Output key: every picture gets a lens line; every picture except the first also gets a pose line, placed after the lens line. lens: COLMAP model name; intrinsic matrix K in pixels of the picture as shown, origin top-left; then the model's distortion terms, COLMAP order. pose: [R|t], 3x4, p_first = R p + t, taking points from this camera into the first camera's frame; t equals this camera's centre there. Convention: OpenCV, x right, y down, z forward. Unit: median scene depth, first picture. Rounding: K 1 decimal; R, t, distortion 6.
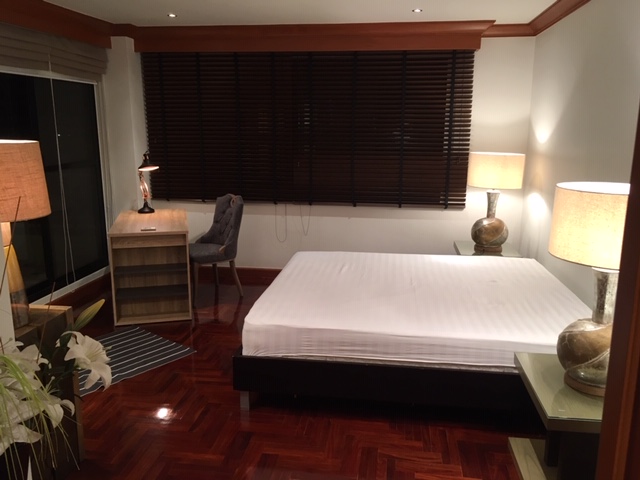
lens RADIAL K [[546.5, 0, 320.1], [0, 546.5, 242.0], [0, 0, 1]] dist [0.008559, -0.003276]
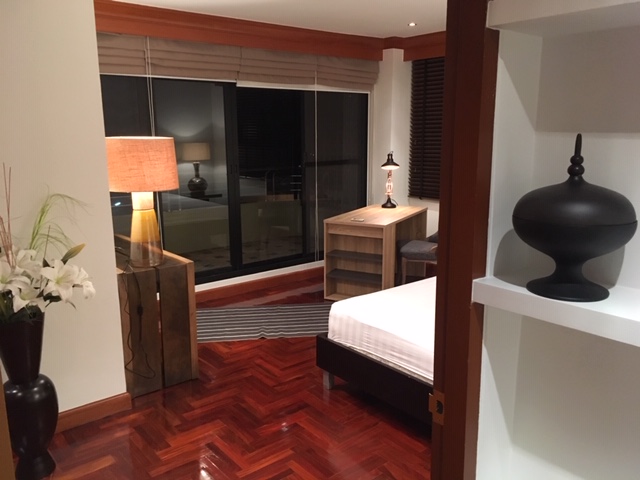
lens RADIAL K [[546.5, 0, 320.3], [0, 546.5, 240.4], [0, 0, 1]] dist [0.008559, -0.003276]
pose [[0.717462, 0.127555, -0.684820, 0.395580], [-0.136303, 0.989795, 0.041561, -0.017689], [0.683132, 0.063524, 0.727526, 0.132151]]
